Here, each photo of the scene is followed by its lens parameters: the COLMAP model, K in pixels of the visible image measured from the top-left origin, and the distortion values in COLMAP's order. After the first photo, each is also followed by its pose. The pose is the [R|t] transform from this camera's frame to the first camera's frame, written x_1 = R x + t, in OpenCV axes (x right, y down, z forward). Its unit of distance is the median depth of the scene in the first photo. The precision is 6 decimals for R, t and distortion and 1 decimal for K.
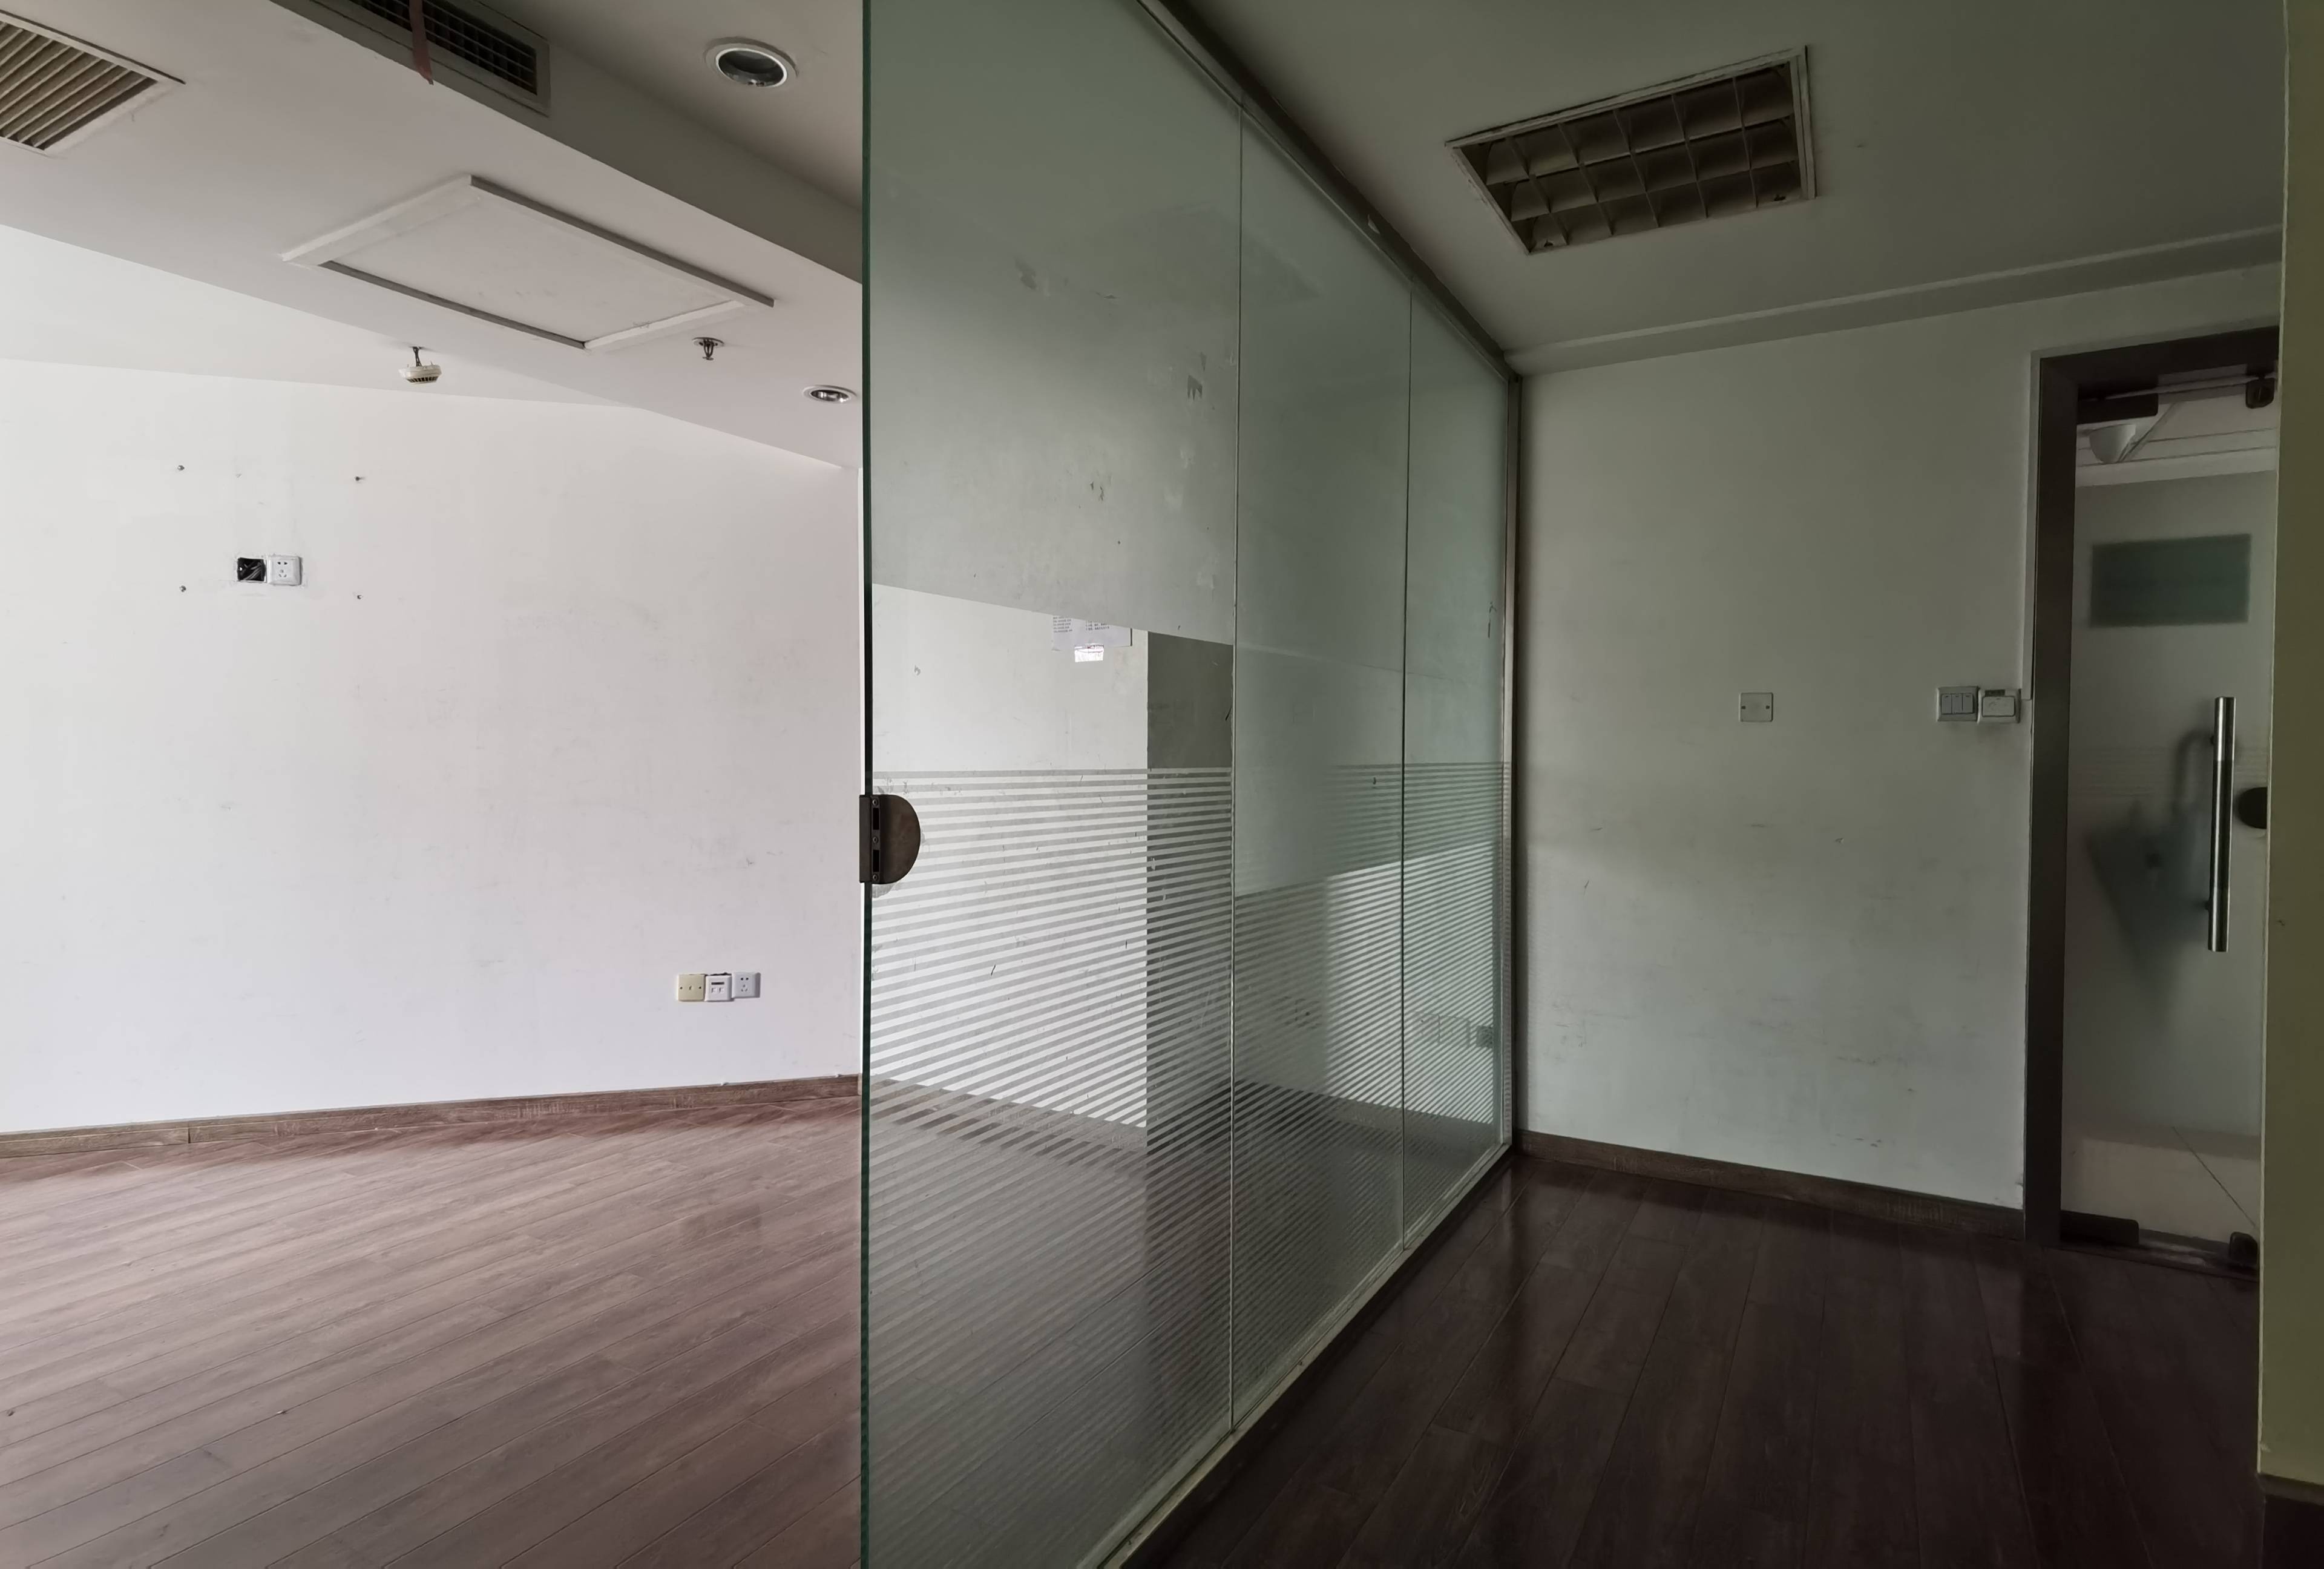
lens RADIAL K [[1196.0, 0, 1164.5], [0, 1196.0, 781.9], [0, 0, 1]] dist [0.015772, 0.000030]
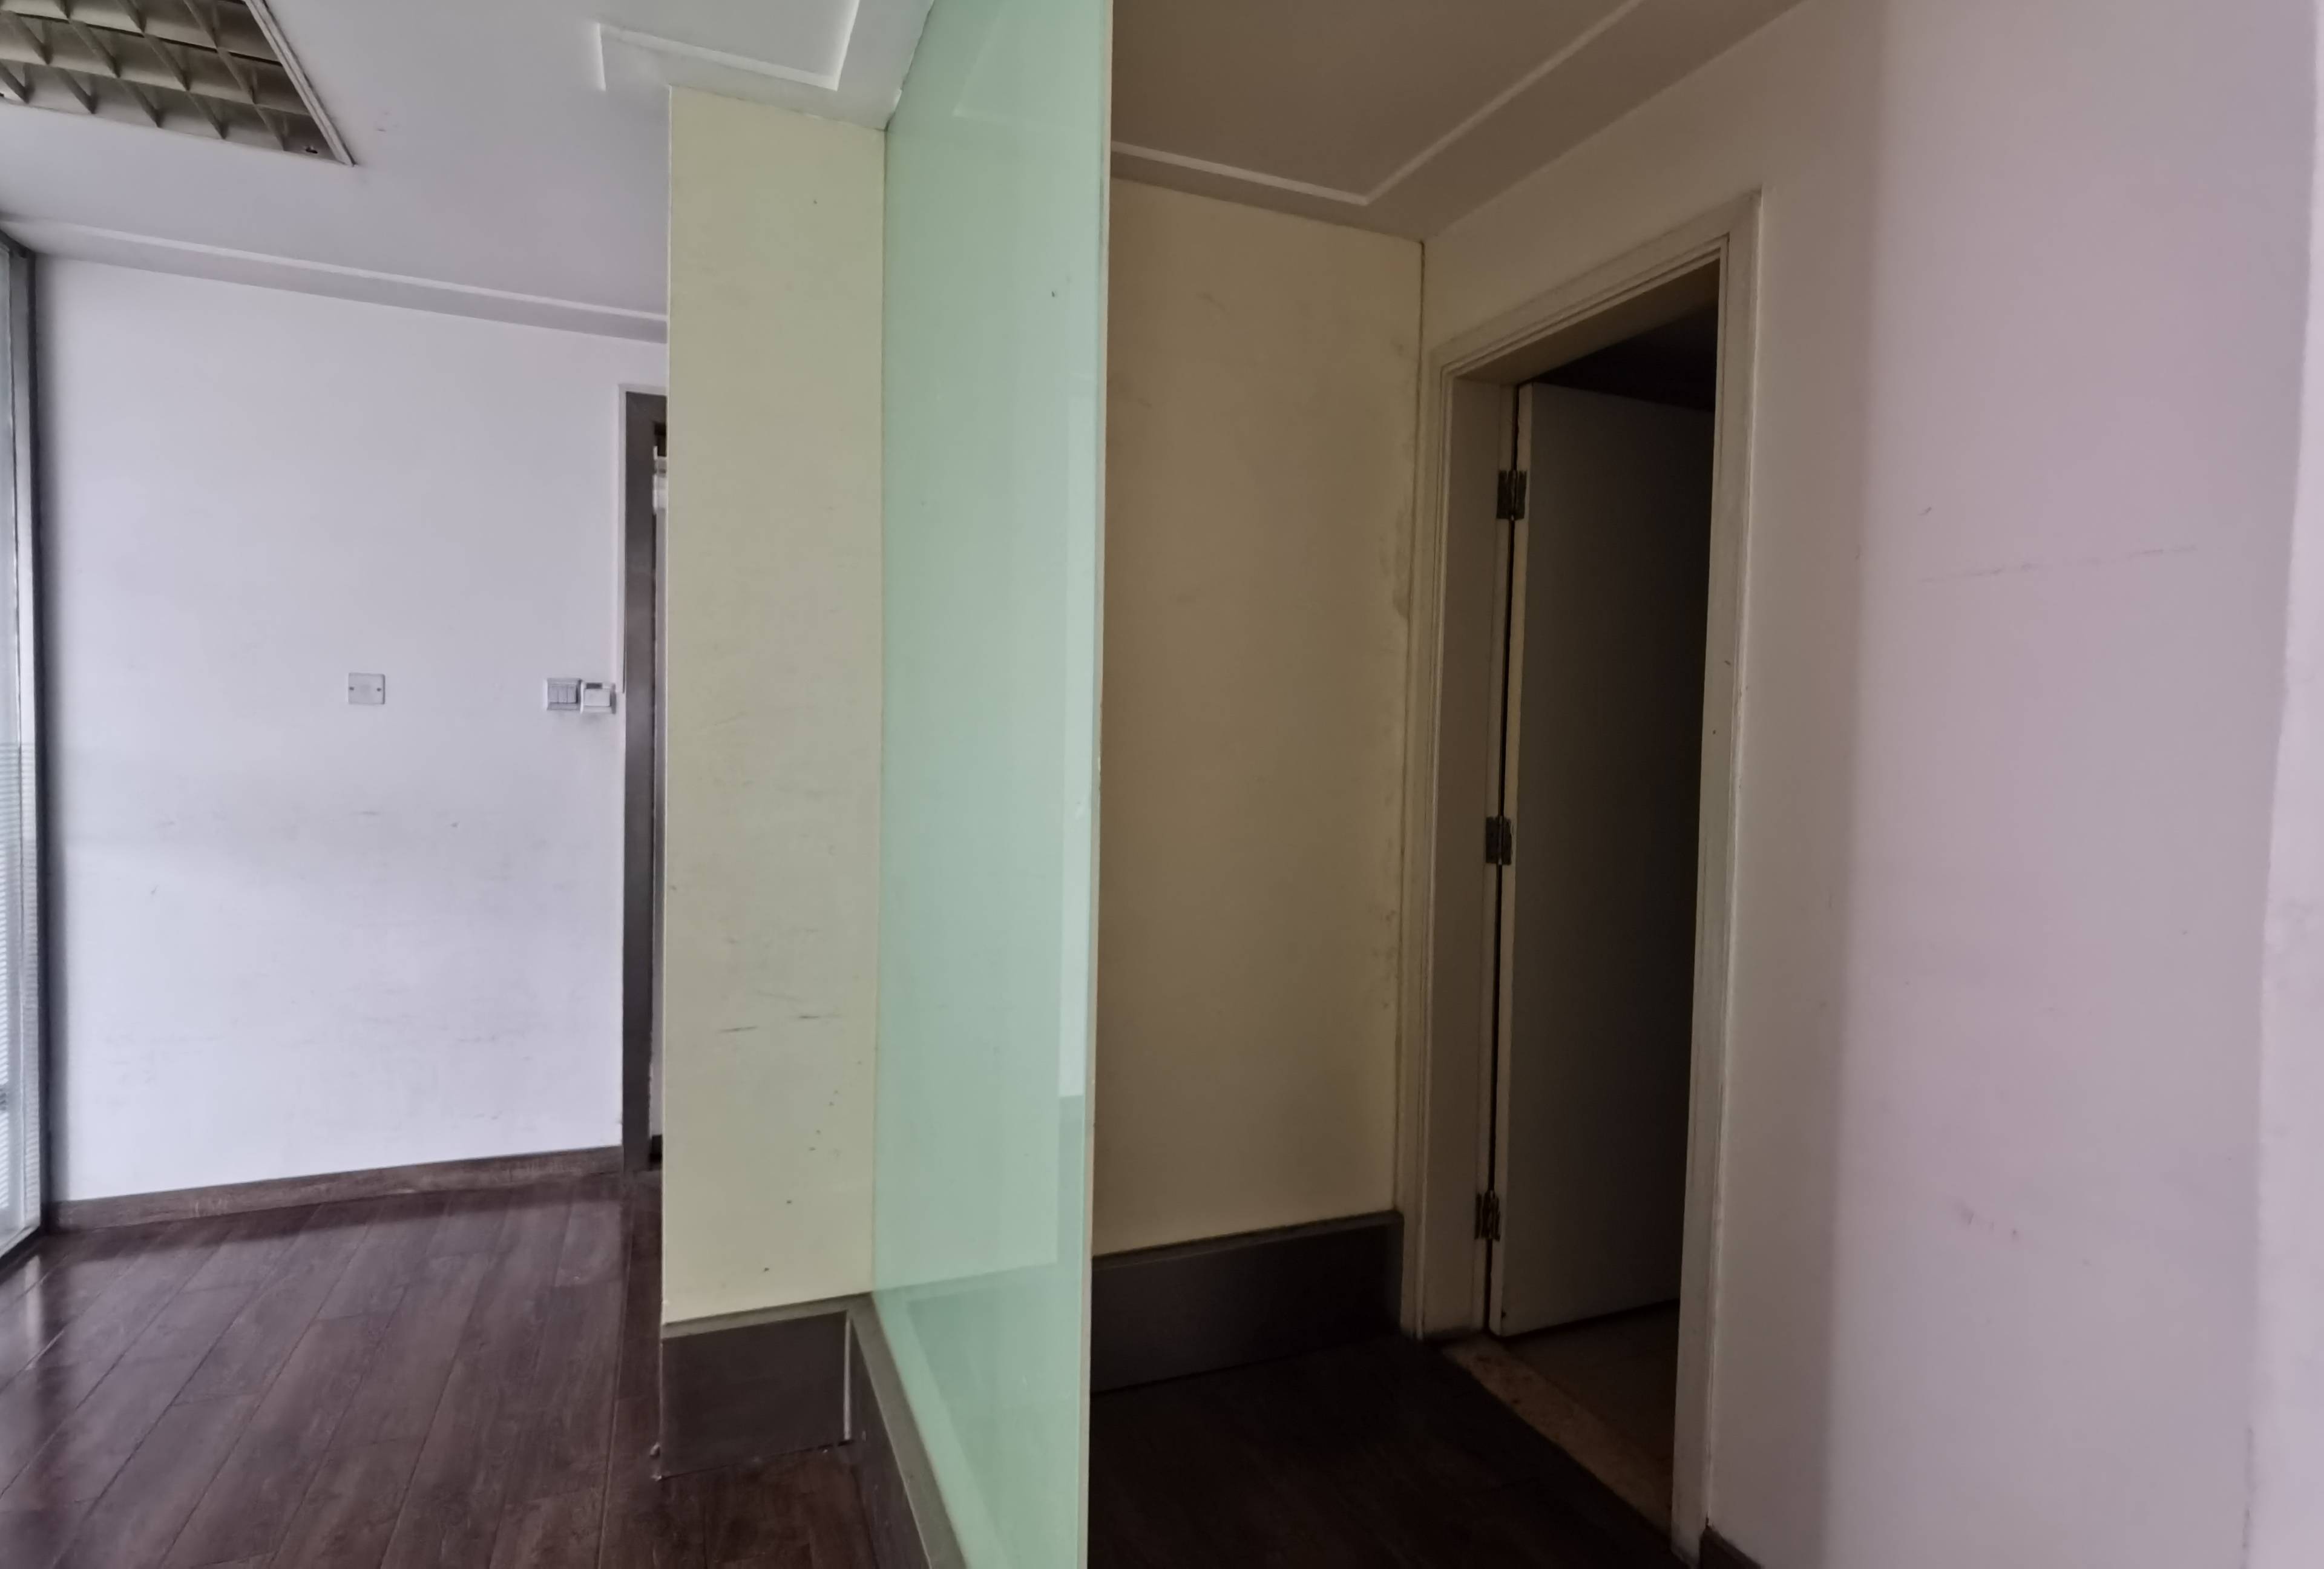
lens RADIAL K [[1196.0, 0, 1116.7], [0, 1196.0, 783.8], [0, 0, 1]] dist [0.015772, 0.000030]
pose [[0.632888, -0.016232, 0.774073, 0.136051], [0.003730, 0.999833, 0.017916, -0.002078], [-0.774234, -0.008452, 0.632843, -0.067151]]
